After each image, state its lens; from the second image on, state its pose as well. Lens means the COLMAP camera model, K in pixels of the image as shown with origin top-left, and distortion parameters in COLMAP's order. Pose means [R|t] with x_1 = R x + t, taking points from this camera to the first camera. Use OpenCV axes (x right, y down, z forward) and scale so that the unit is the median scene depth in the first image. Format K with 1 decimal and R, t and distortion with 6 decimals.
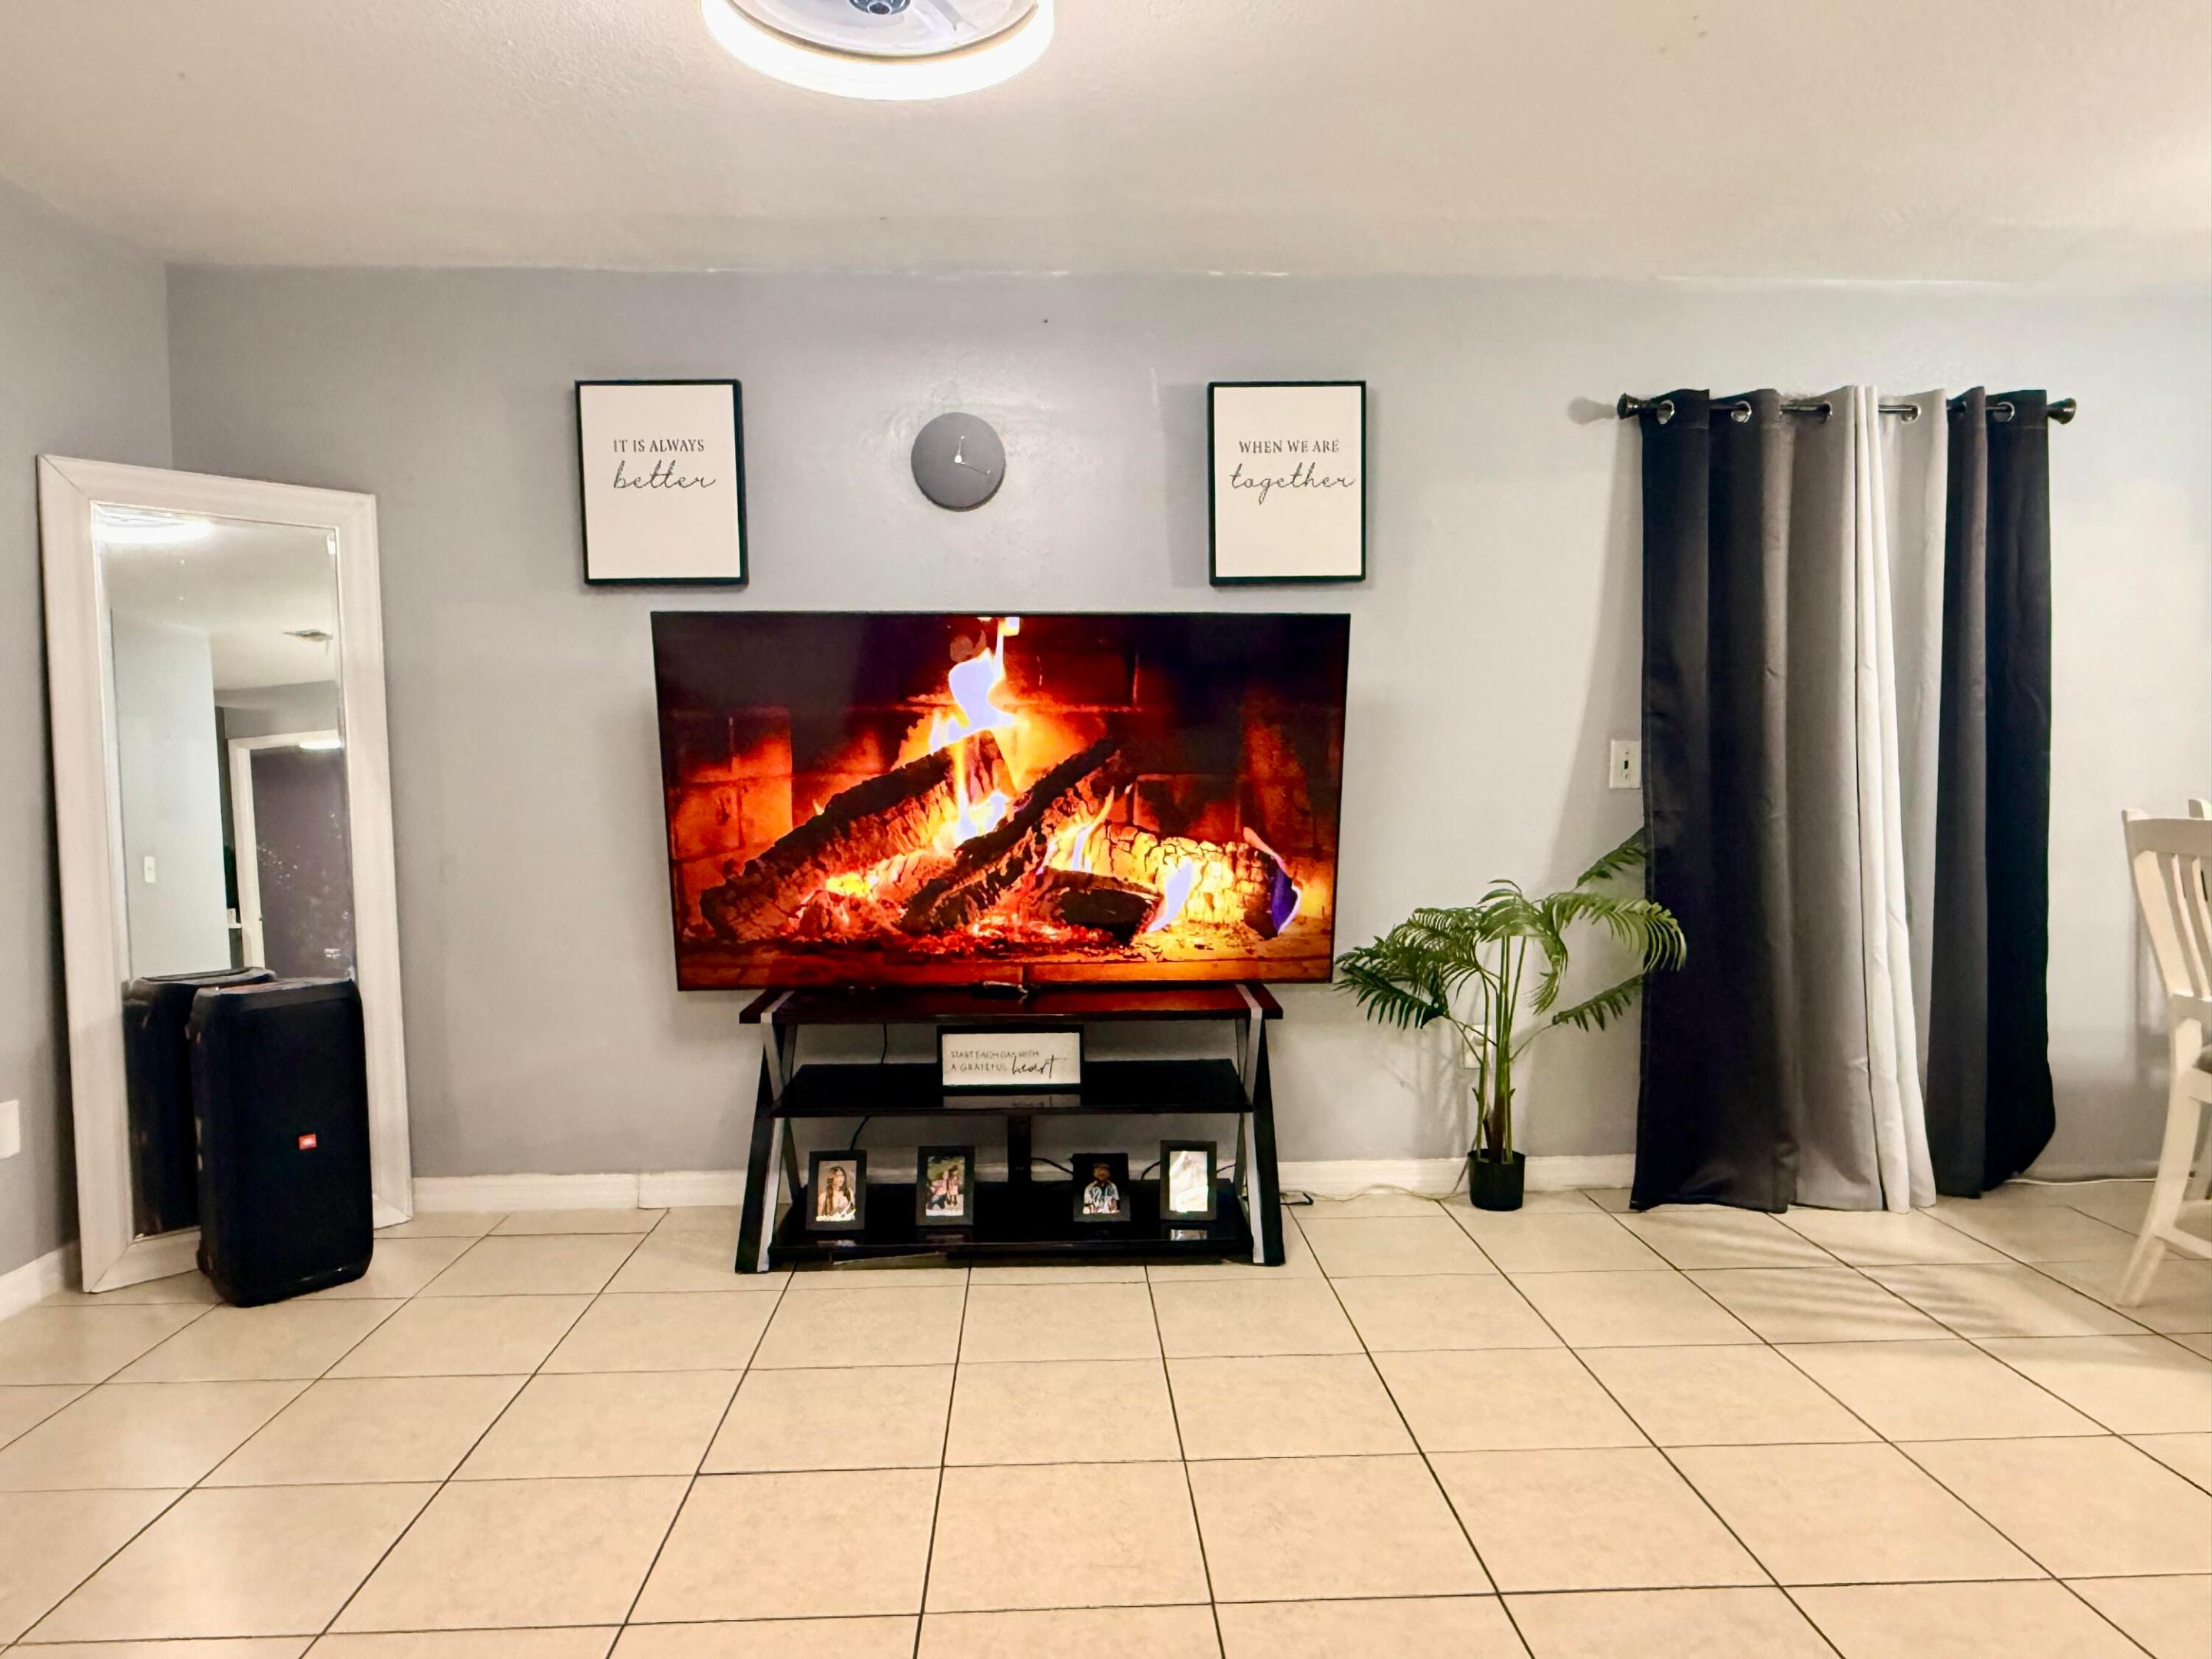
lens RADIAL K [[1386.4, 0, 1101.4], [0, 1386.4, 854.7], [0, 0, 1]] dist [0.000766, -0.000407]
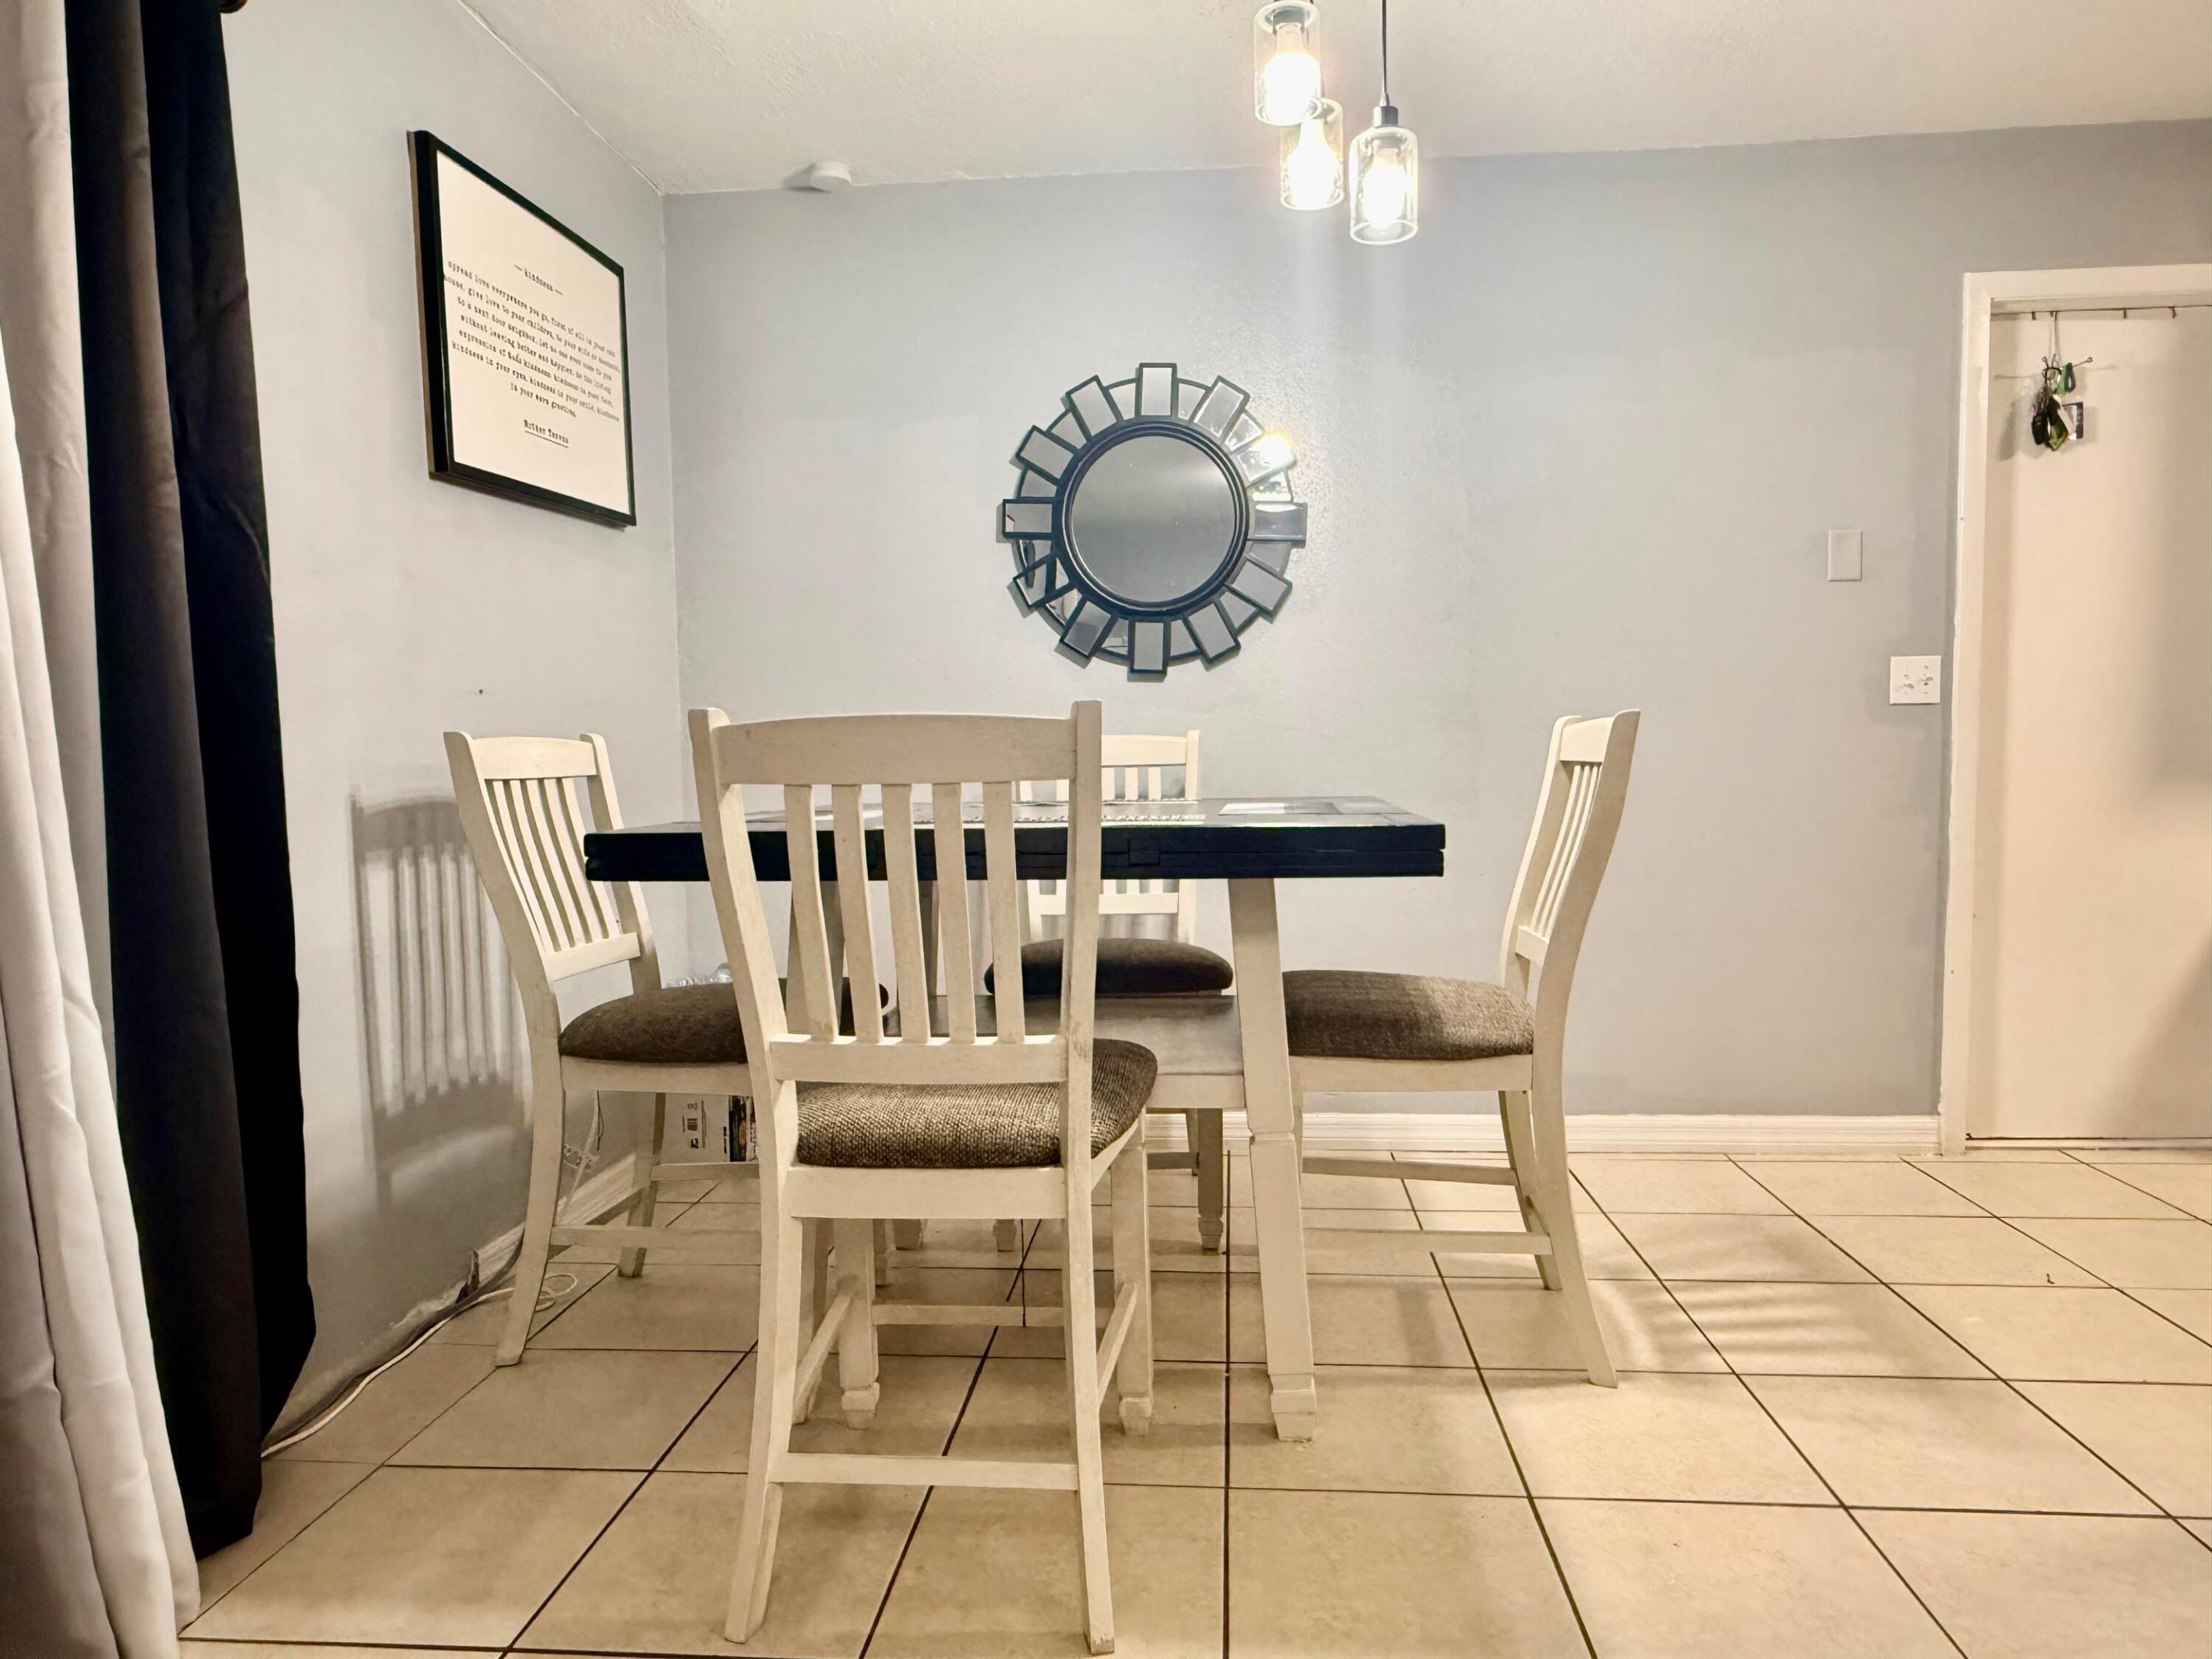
lens RADIAL K [[1386.4, 0, 1101.4], [0, 1386.4, 854.7], [0, 0, 1]] dist [0.000766, -0.000407]
pose [[0.141669, -0.058623, 0.988177, 0.205415], [0.076373, 0.995917, 0.048133, 0.005641], [-0.986963, 0.068651, 0.145568, 0.629172]]
